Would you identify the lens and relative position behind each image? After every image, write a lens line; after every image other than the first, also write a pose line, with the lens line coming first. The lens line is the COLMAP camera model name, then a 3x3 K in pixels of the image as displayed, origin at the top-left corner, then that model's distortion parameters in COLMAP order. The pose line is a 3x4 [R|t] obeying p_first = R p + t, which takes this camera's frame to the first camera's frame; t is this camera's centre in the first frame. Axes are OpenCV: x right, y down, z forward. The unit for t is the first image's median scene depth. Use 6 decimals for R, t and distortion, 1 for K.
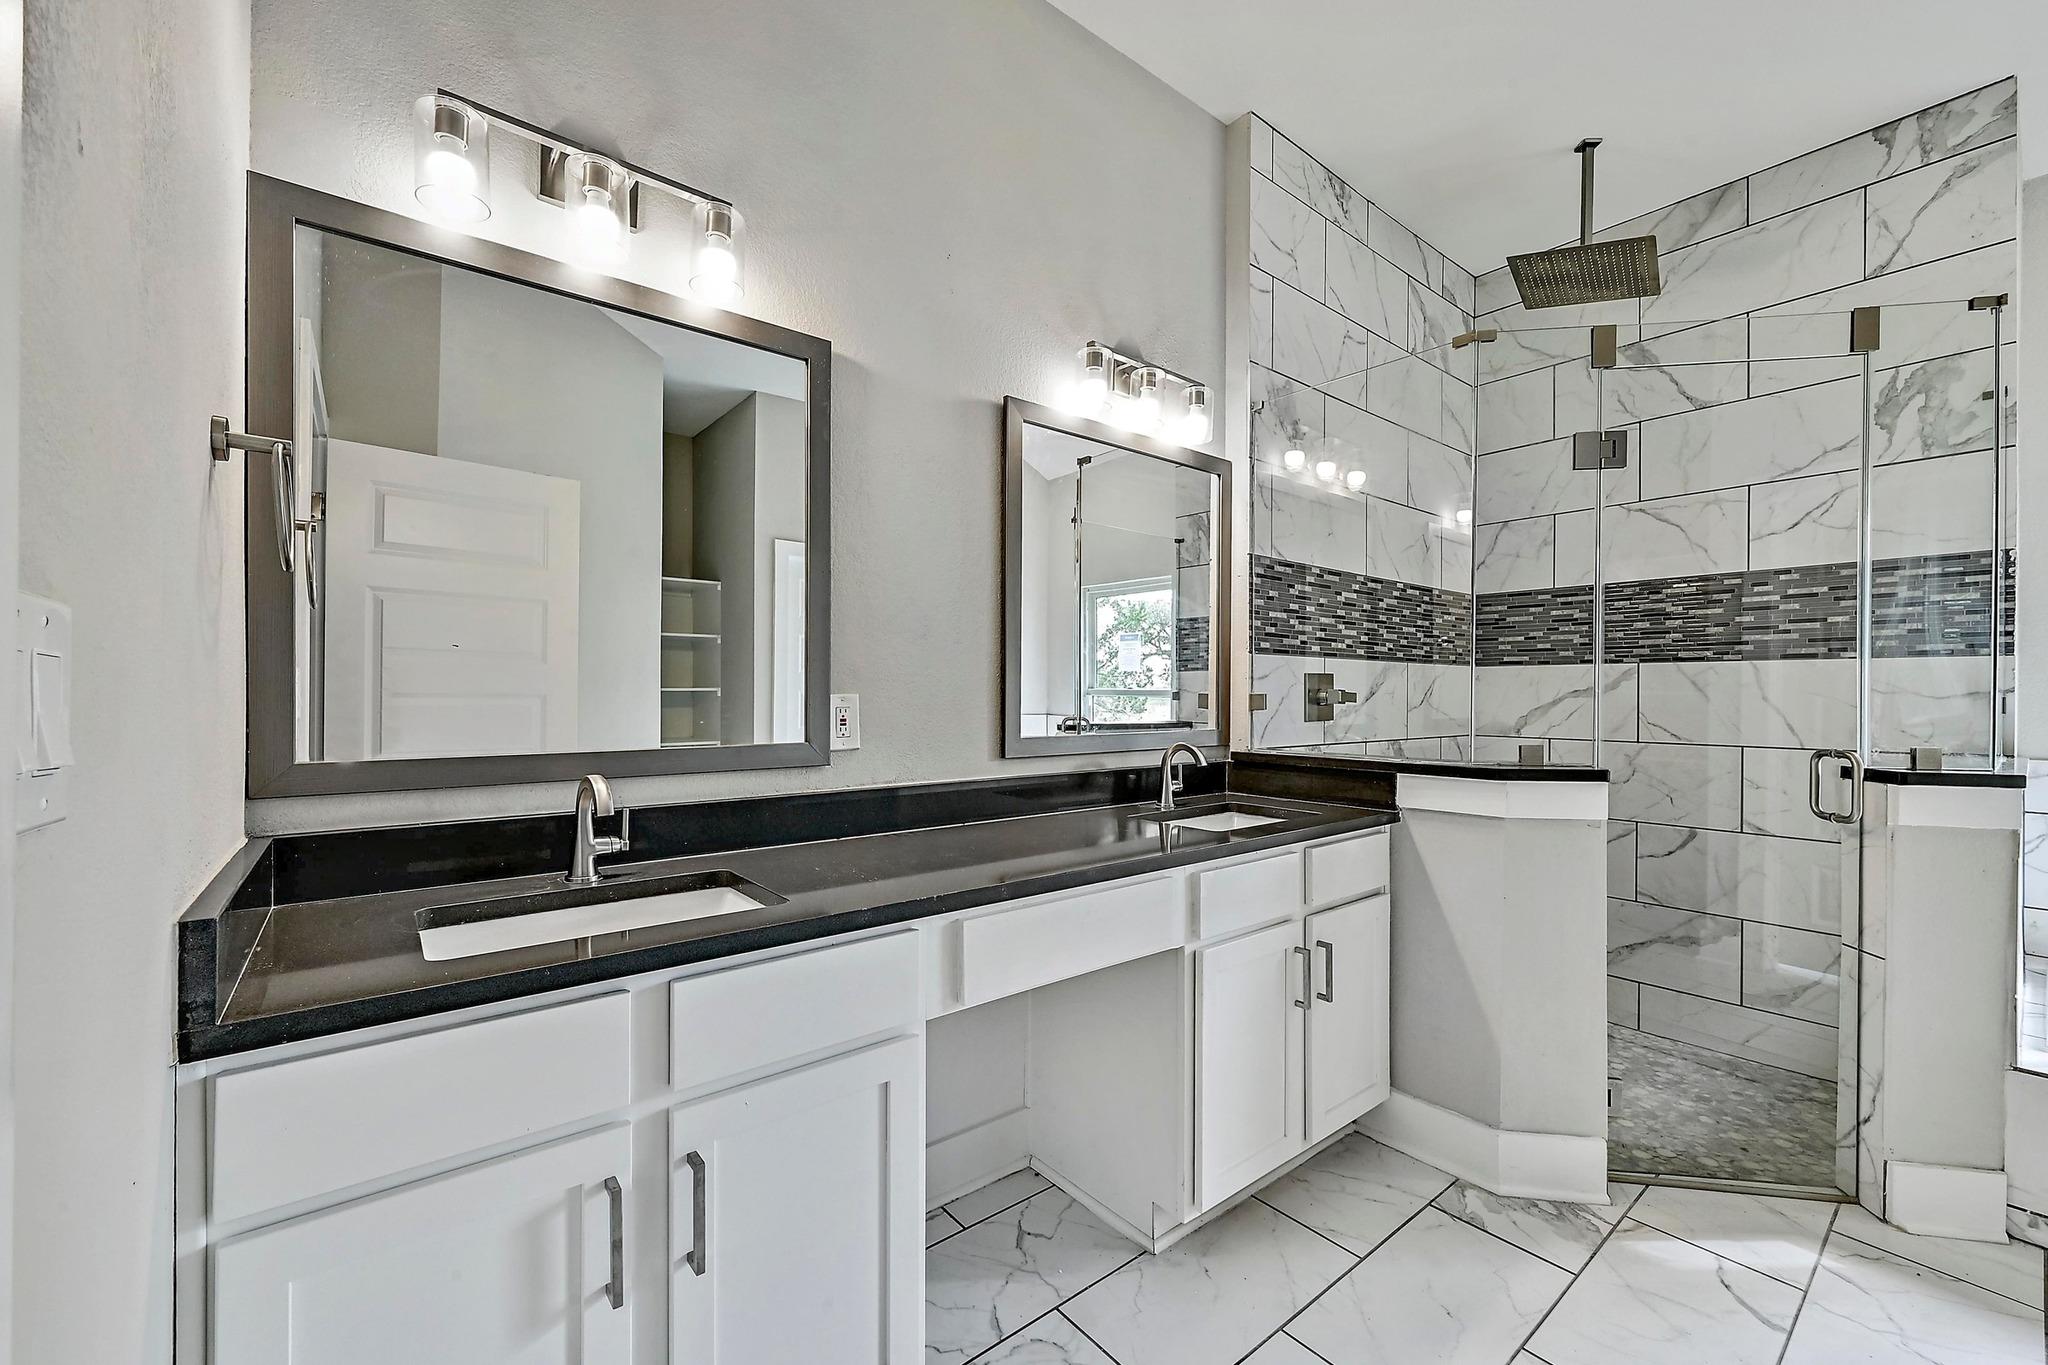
lens RADIAL K [[823.7, 0, 1040.4], [0, 823.7, 694.2], [0, 0, 1]] dist [0.001433, 0.001040]
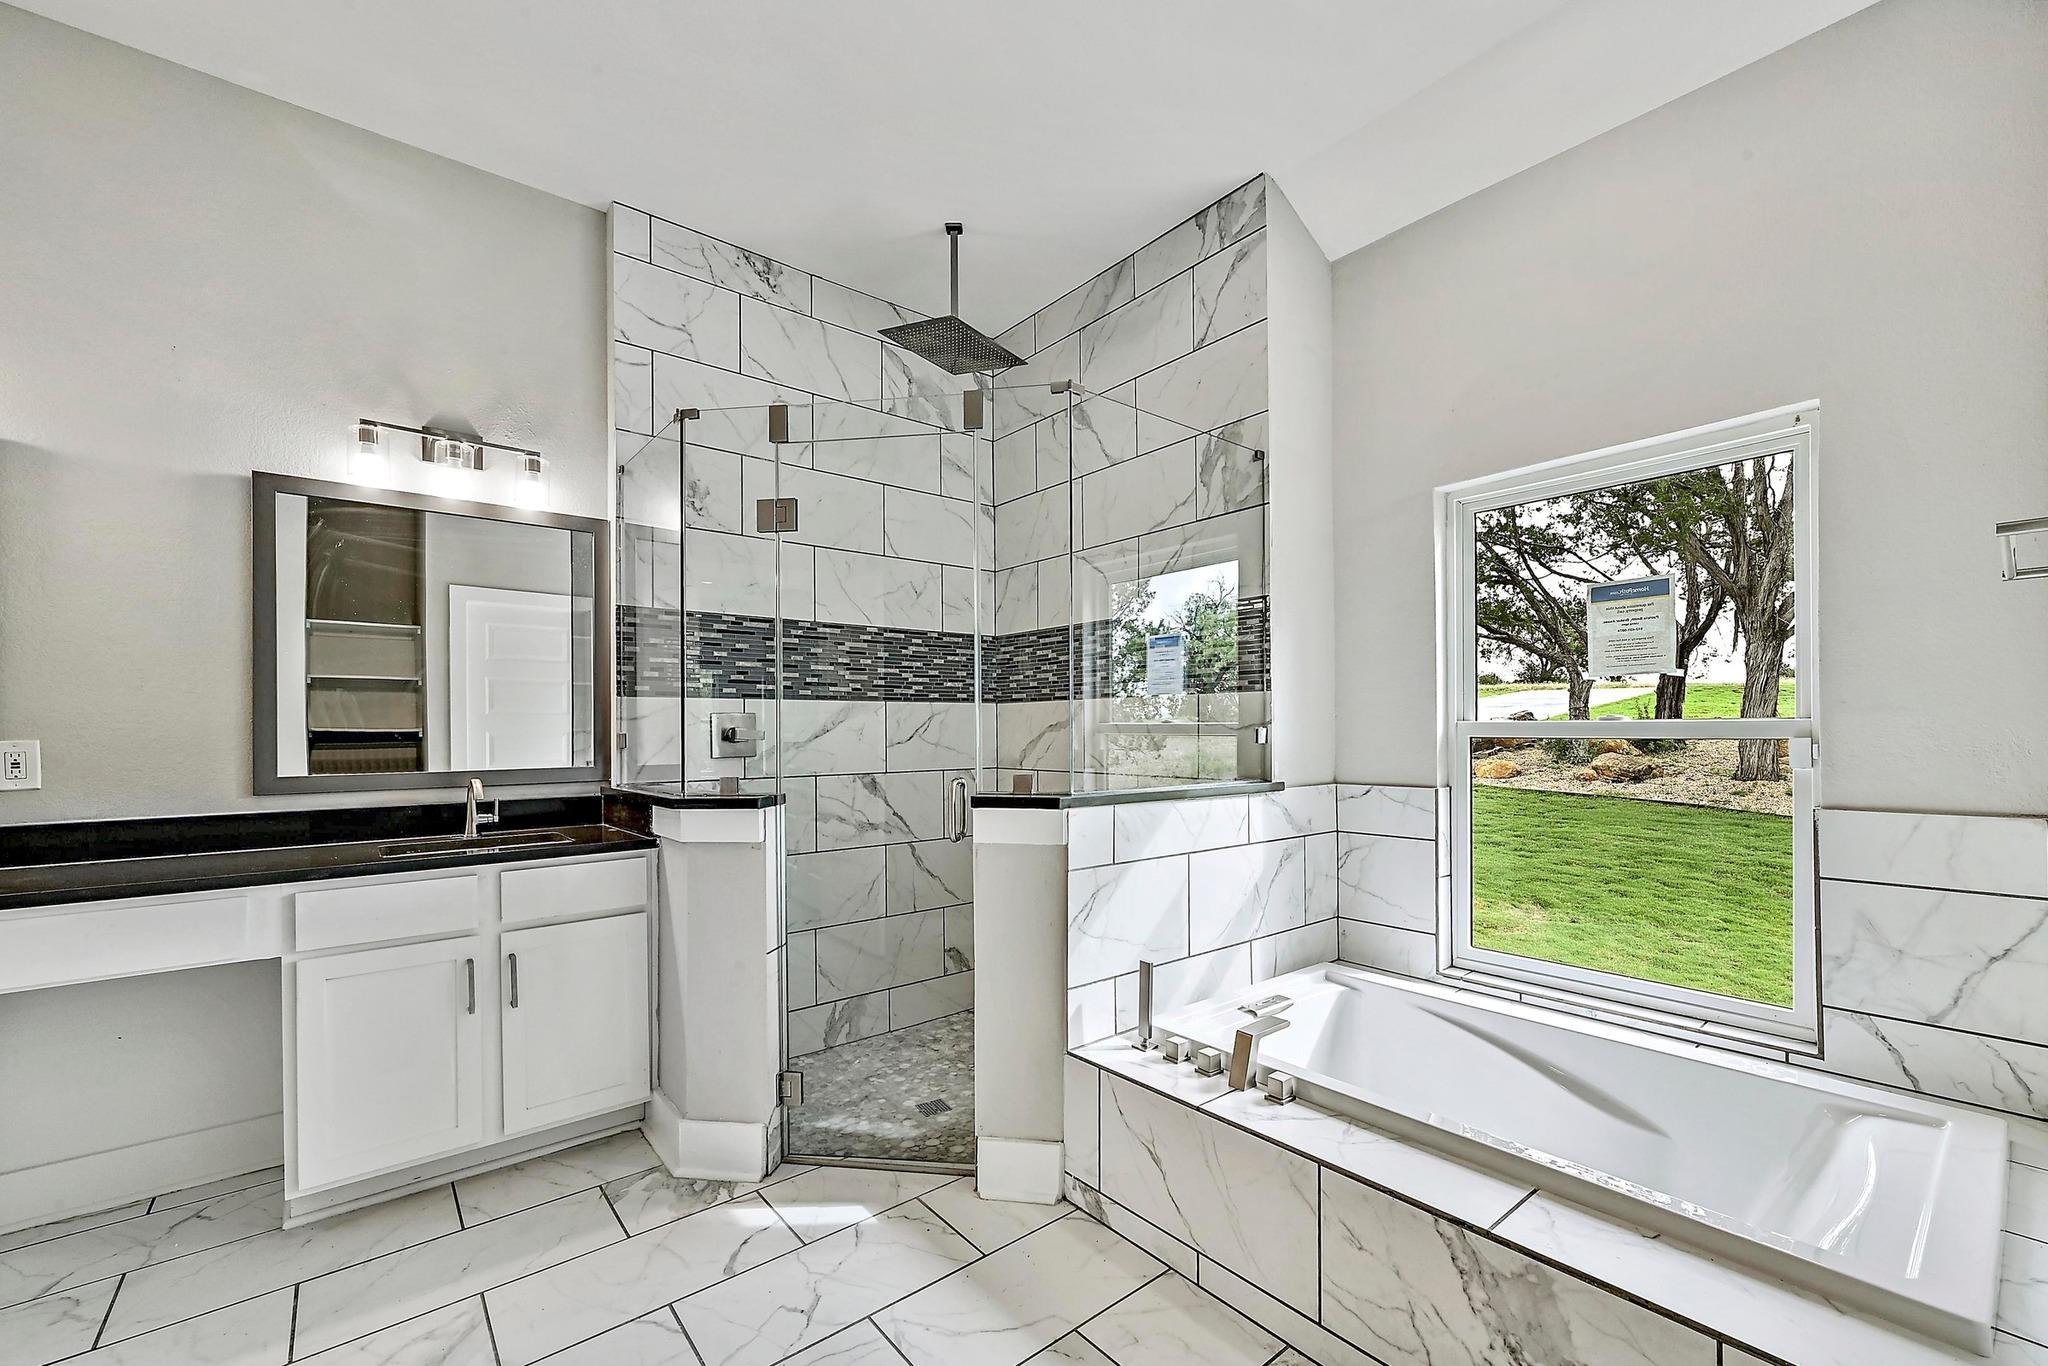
lens RADIAL K [[823.7, 0, 946.3], [0, 823.7, 728.9], [0, 0, 1]] dist [0.001433, 0.001040]
pose [[0.999838, -0.012212, 0.013197, 0.674343], [0.012242, 0.999923, -0.002156, 0.001257], [-0.013169, 0.002317, 0.999911, -0.098013]]
